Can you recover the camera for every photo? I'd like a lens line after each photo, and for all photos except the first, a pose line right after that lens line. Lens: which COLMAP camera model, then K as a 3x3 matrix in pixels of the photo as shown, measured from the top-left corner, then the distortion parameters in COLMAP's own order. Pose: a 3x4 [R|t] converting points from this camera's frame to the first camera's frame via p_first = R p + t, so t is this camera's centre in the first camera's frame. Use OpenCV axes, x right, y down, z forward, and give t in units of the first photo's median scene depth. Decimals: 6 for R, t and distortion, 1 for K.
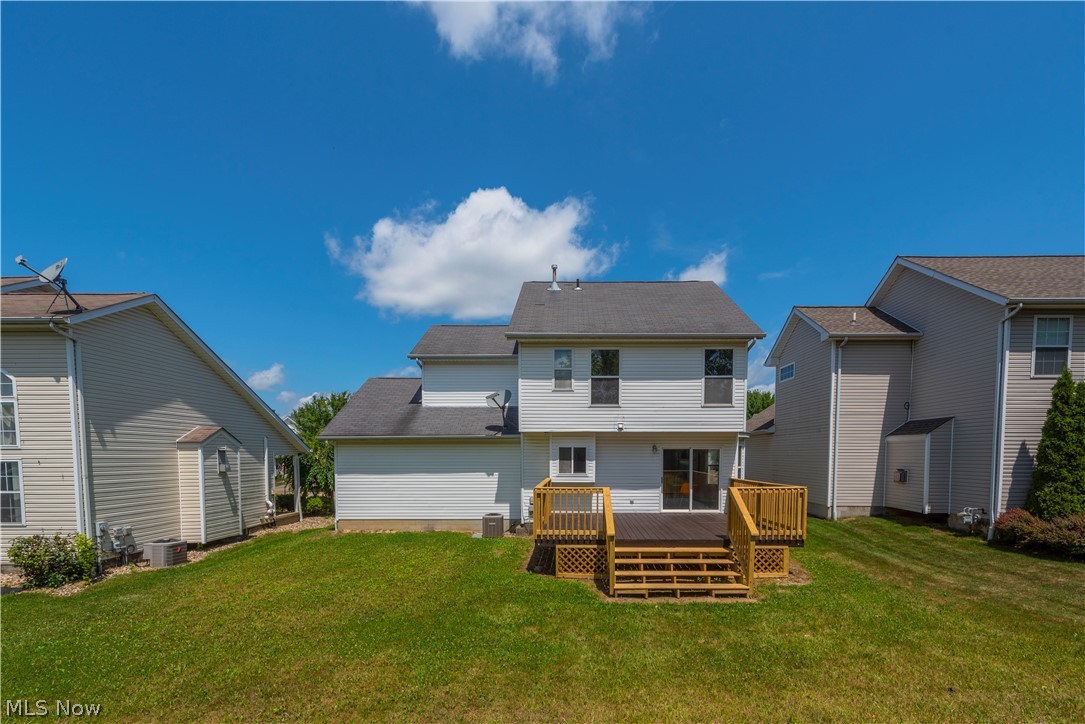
lens RADIAL K [[423.8, 0, 528.3], [0, 423.8, 474.7], [0, 0, 1]] dist [0.004390, -0.000108]
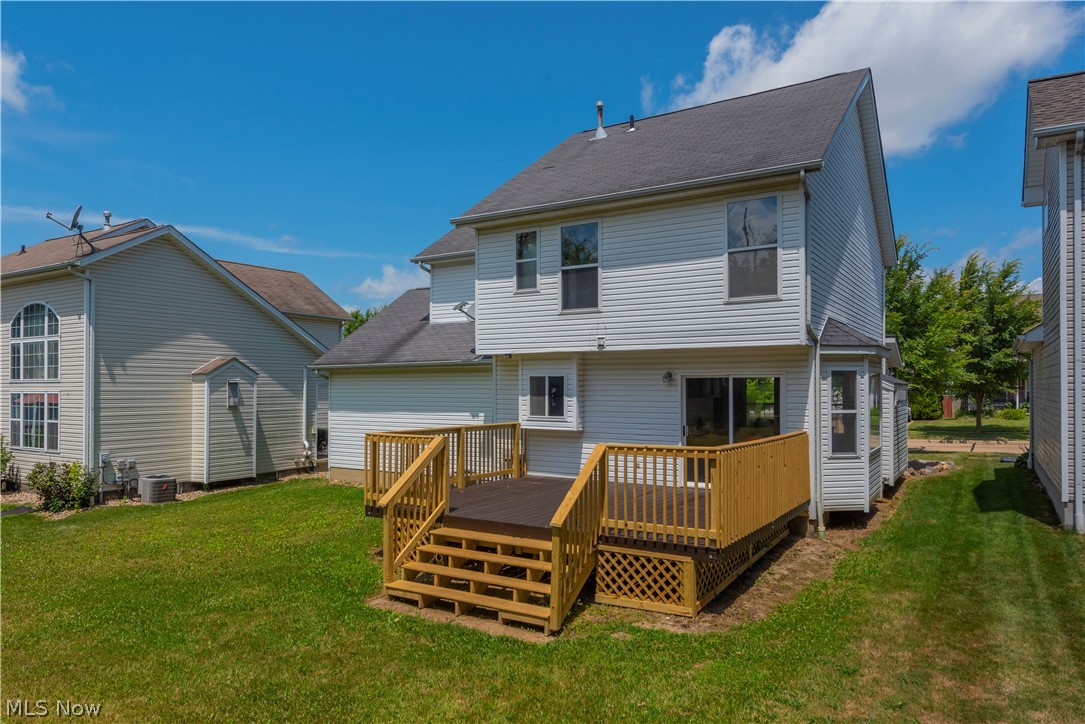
lens RADIAL K [[623.5, 0, 530.1], [0, 623.5, 385.5], [0, 0, 1]] dist [0.009840, 0.000467]
pose [[0.881475, -0.001372, -0.472230, 0.563840], [-0.022450, 0.998743, -0.044807, -0.006485], [0.471698, 0.050098, 0.880336, 0.141235]]
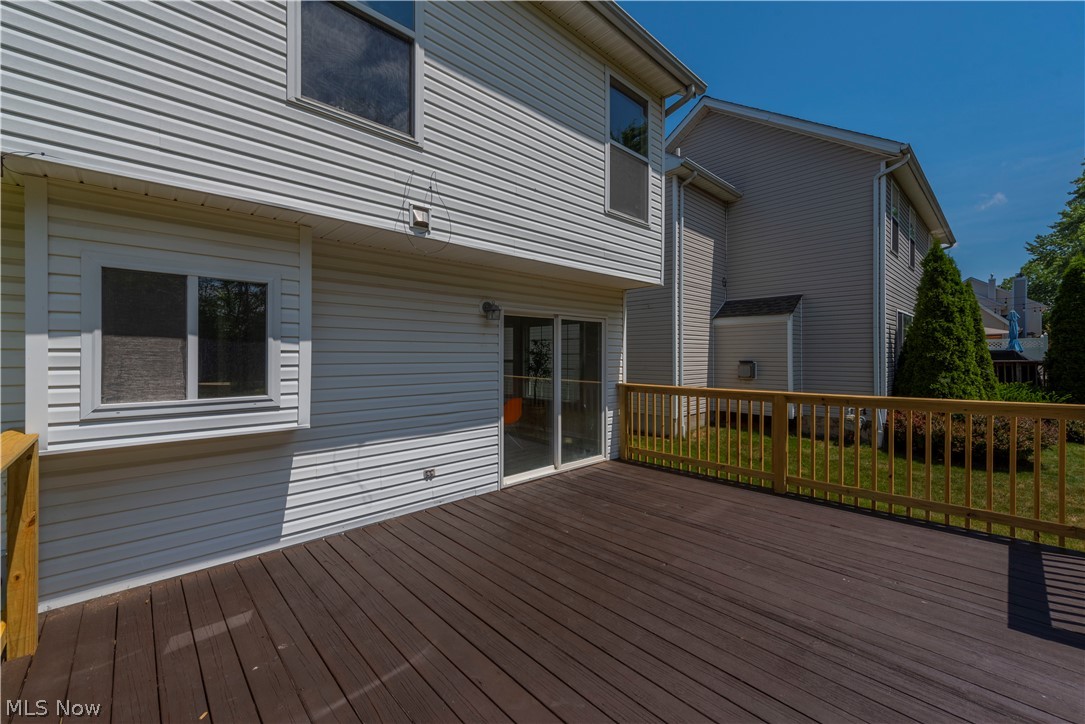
lens RADIAL K [[426.6, 0, 546.0], [0, 426.6, 354.6], [0, 0, 1]] dist [0.001244, 0.000044]
pose [[0.663686, 0.001216, 0.748010, 0.064830], [0.029637, 0.999171, -0.027921, -0.014453], [-0.747424, 0.040700, 0.663100, 0.760679]]
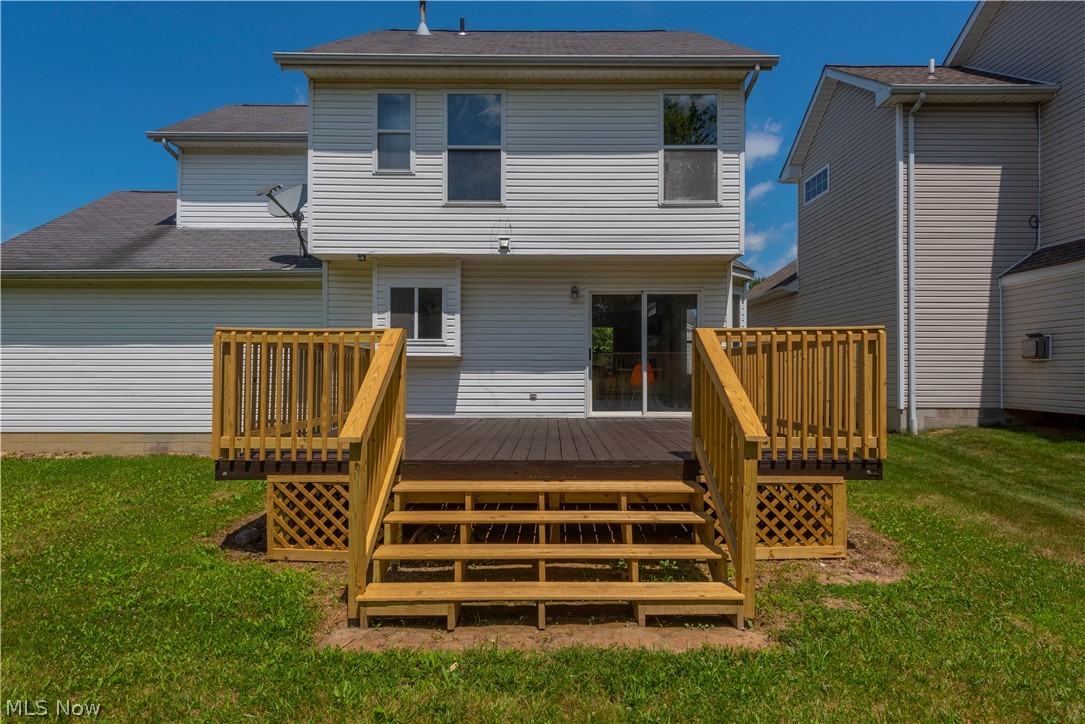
lens RADIAL K [[551.0, 0, 510.0], [0, 551.0, 364.1], [0, 0, 1]] dist [0.027576, -0.021638]
pose [[0.998861, 0.010169, 0.046628, 0.195986], [-0.007613, 0.998476, -0.054665, 0.066194], [-0.047113, 0.054248, 0.997415, 0.349483]]
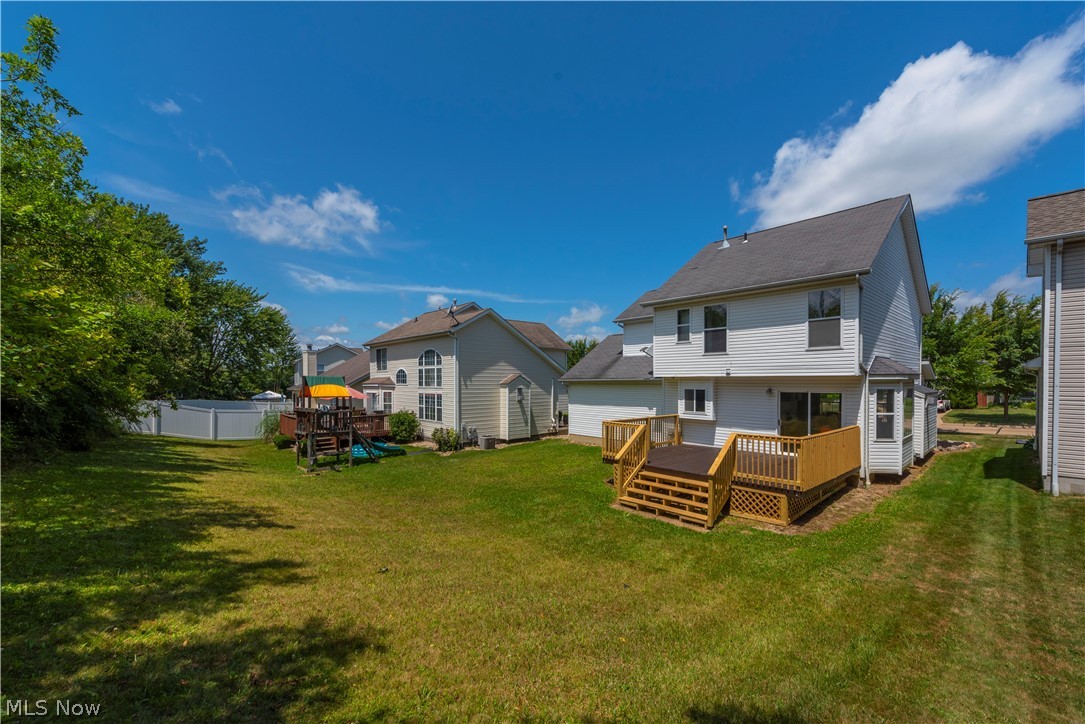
lens RADIAL K [[378.6, 0, 576.4], [0, 378.6, 389.8], [0, 0, 1]] dist [0.000178, -0.000185]
pose [[0.745140, 0.011431, -0.666810, 0.588425], [-0.029916, 0.999420, -0.016297, -0.037896], [0.666237, 0.032092, 0.745049, -0.008928]]
